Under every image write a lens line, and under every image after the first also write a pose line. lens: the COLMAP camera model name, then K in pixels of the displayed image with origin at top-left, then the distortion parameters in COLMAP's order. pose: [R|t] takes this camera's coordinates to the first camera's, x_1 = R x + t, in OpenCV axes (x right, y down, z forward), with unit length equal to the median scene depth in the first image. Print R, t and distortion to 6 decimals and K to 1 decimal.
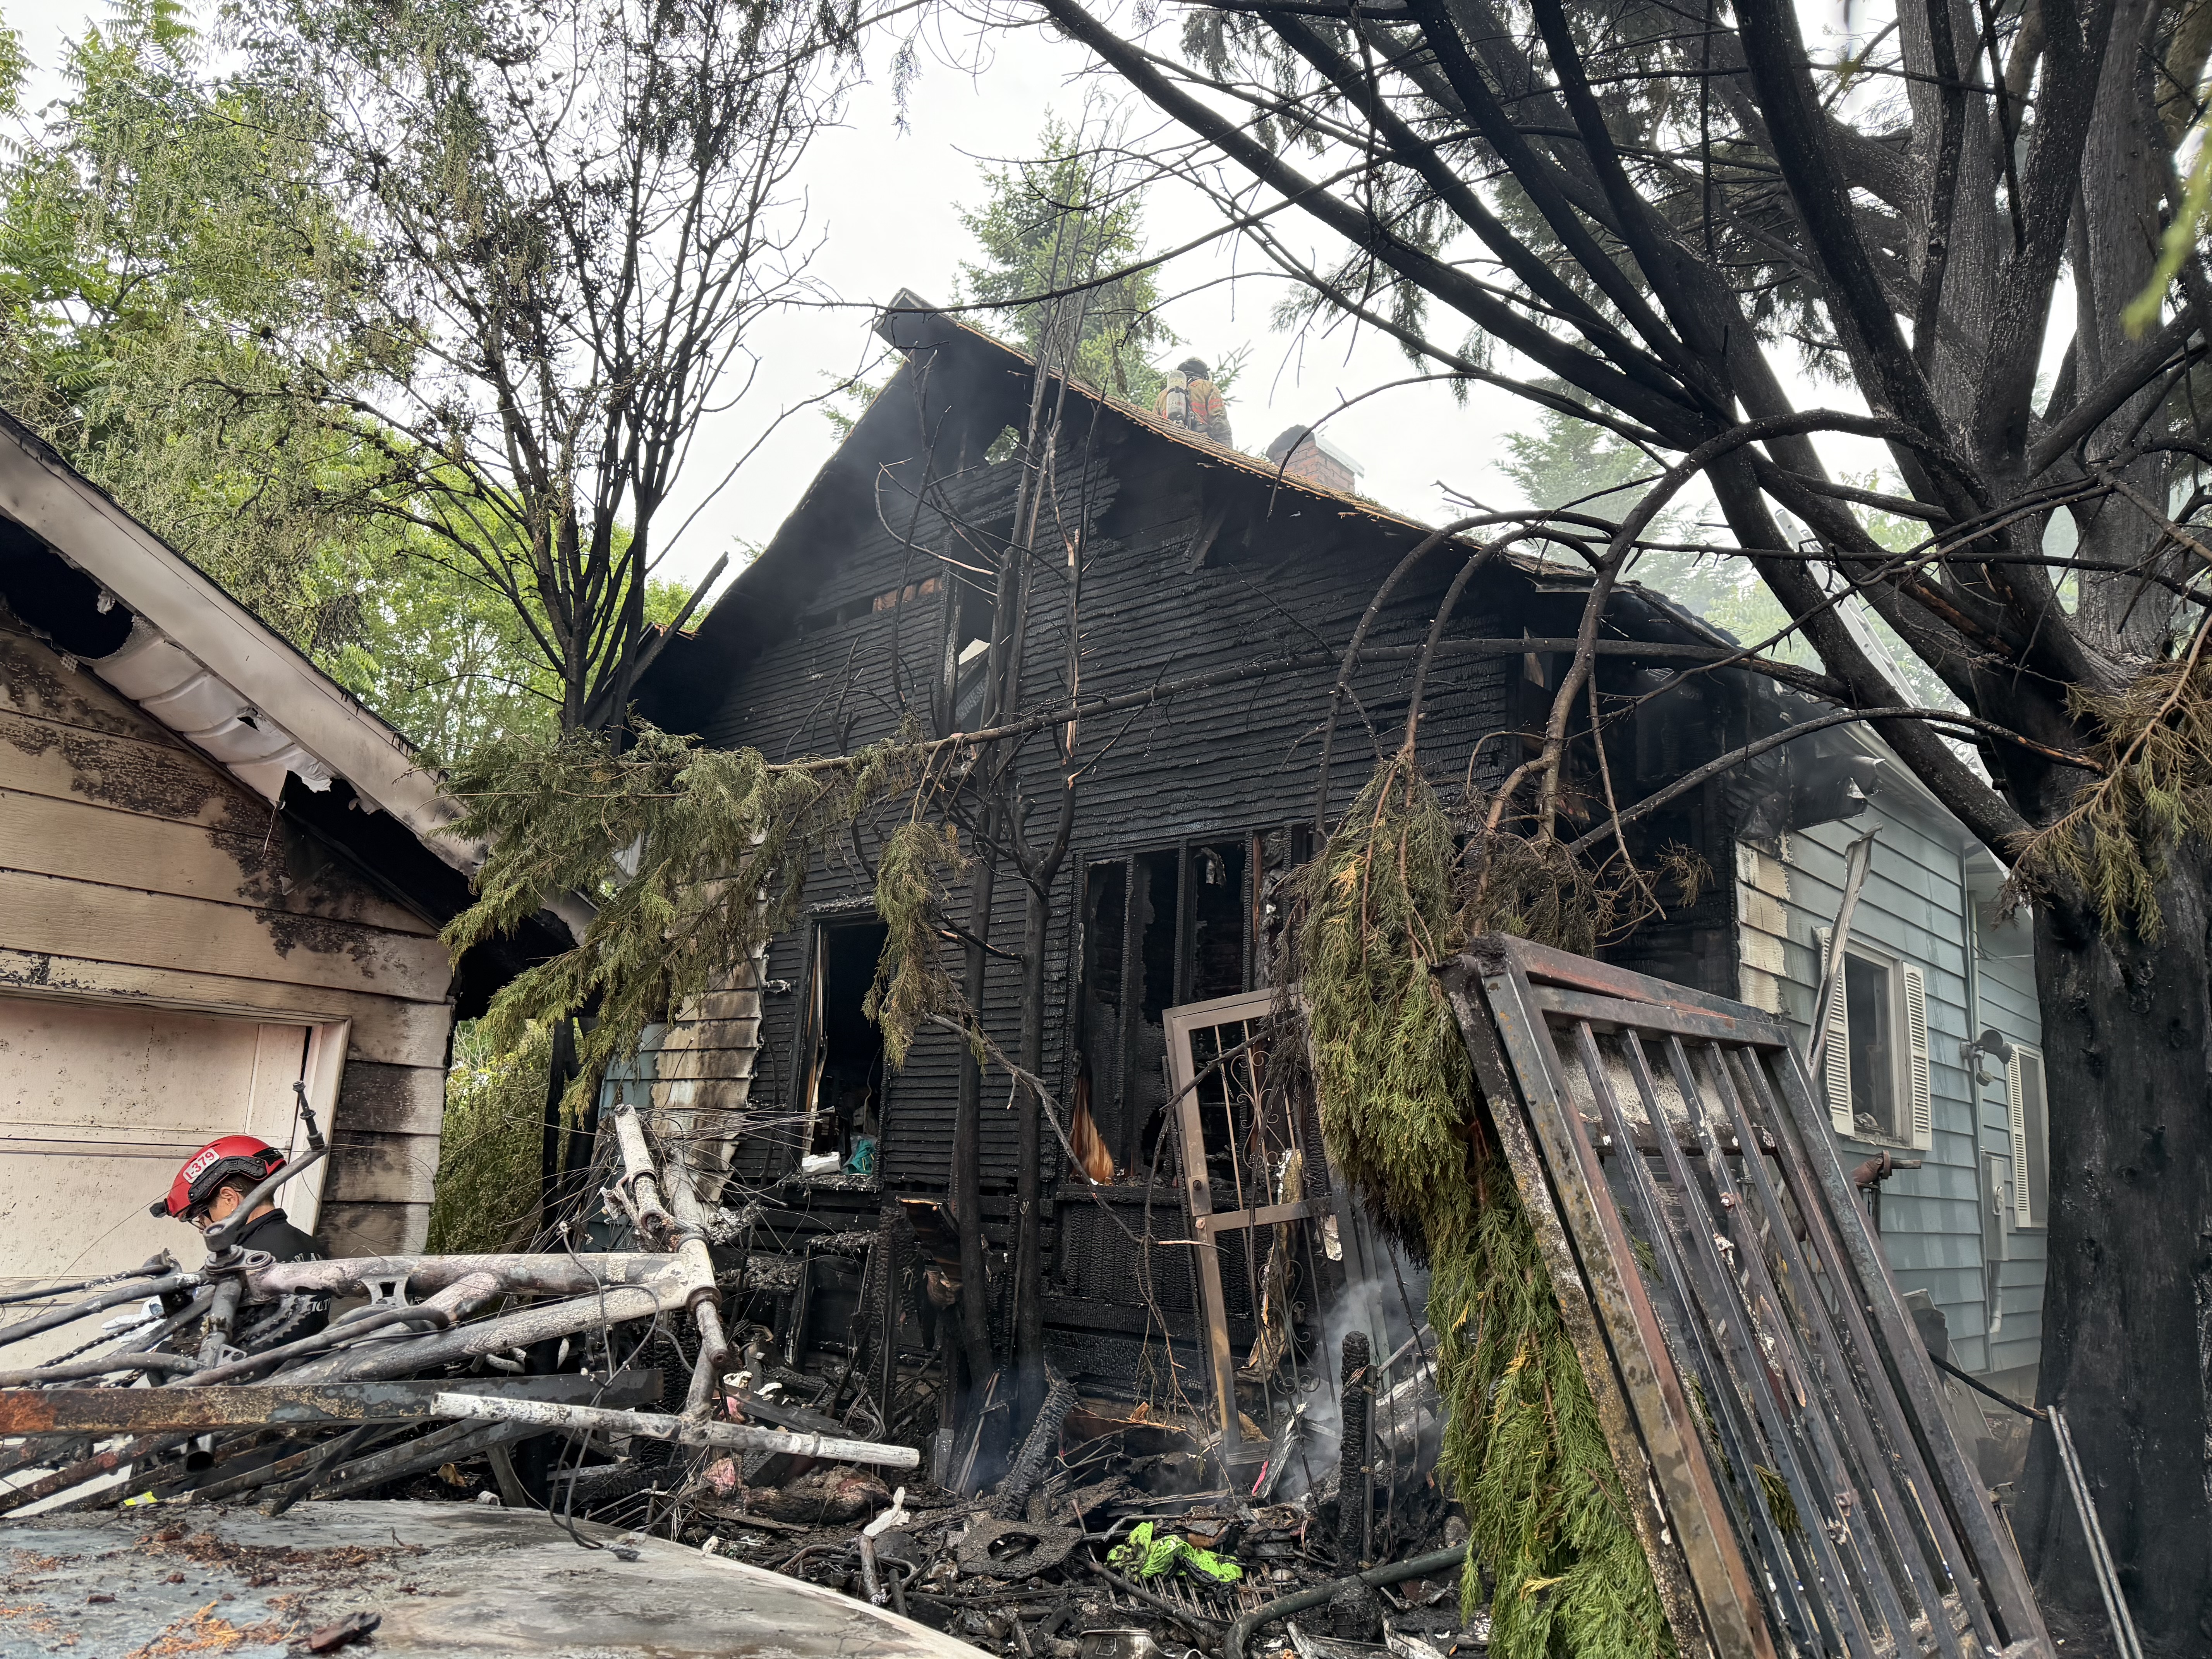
lens RADIAL K [[1555.3, 0, 1107.6], [0, 1555.3, 834.8], [0, 0, 1]] dist [0.026285, 0.001340]
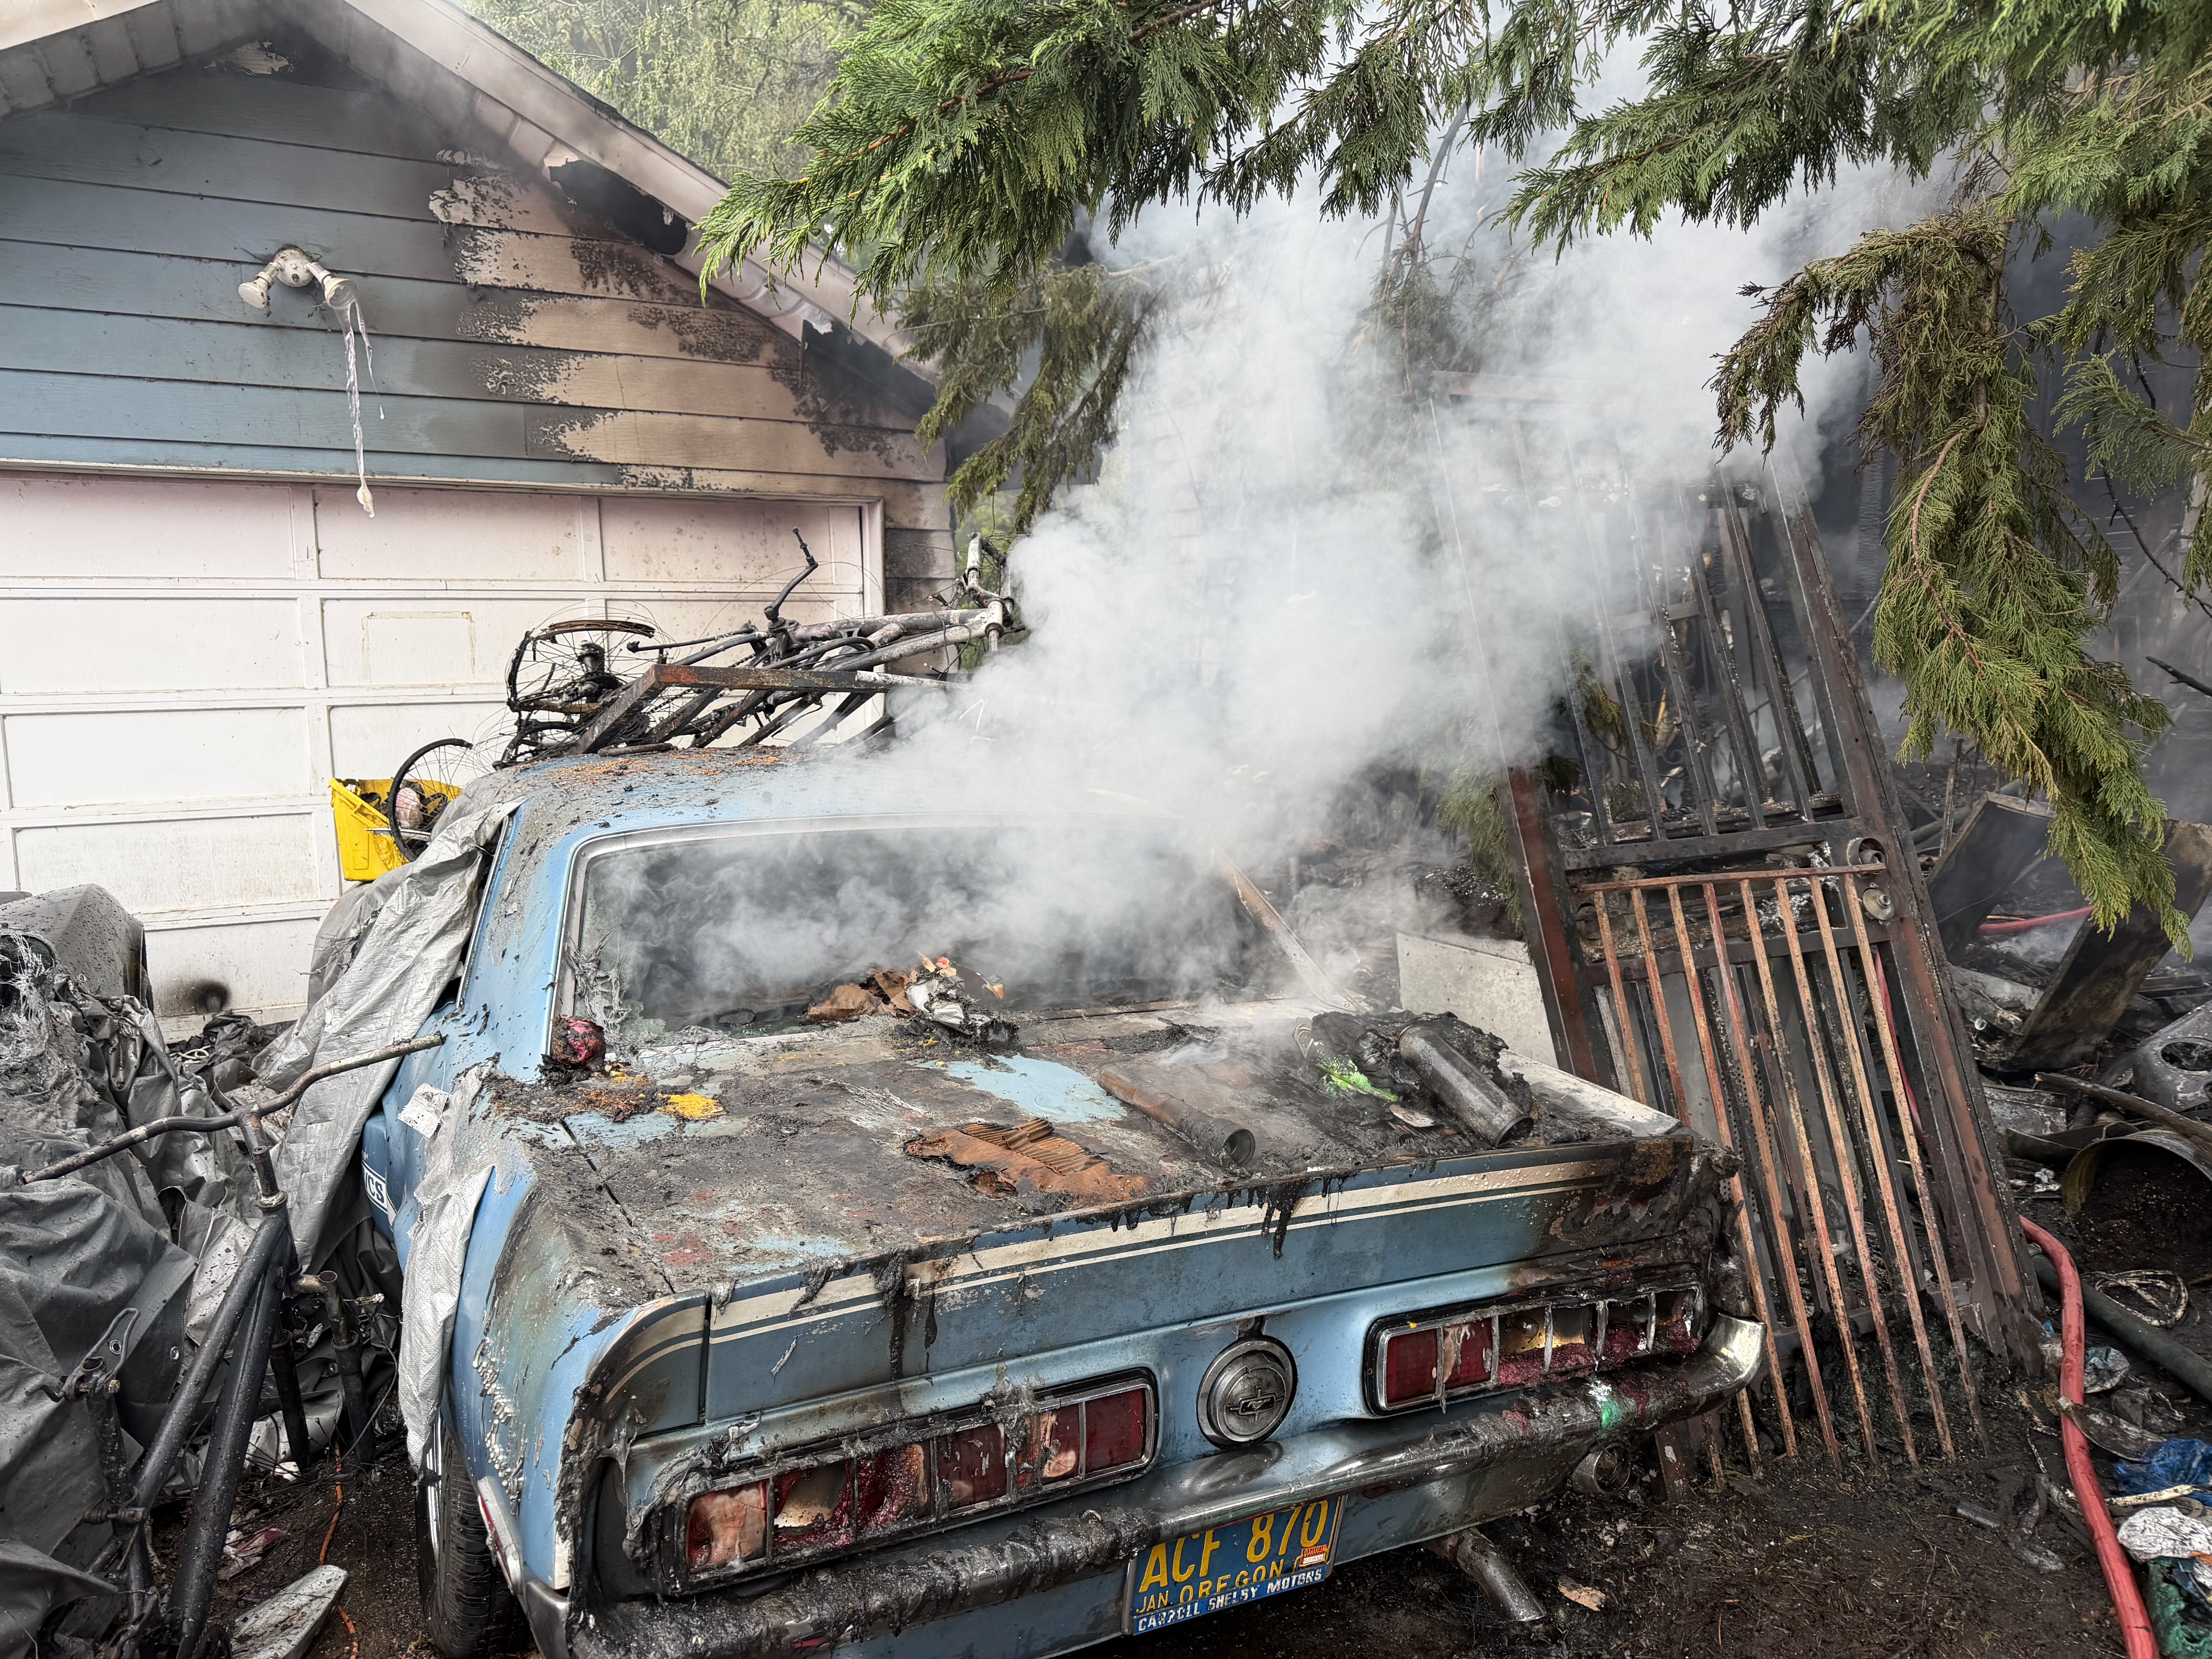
lens RADIAL K [[1555.3, 0, 1099.3], [0, 1555.3, 822.5], [0, 0, 1]] dist [0.026285, 0.001340]
pose [[0.931186, -0.000178, -0.364544, 0.221912], [0.120563, 0.943879, 0.307502, -0.014056], [0.344031, -0.330292, 0.878948, -0.270236]]
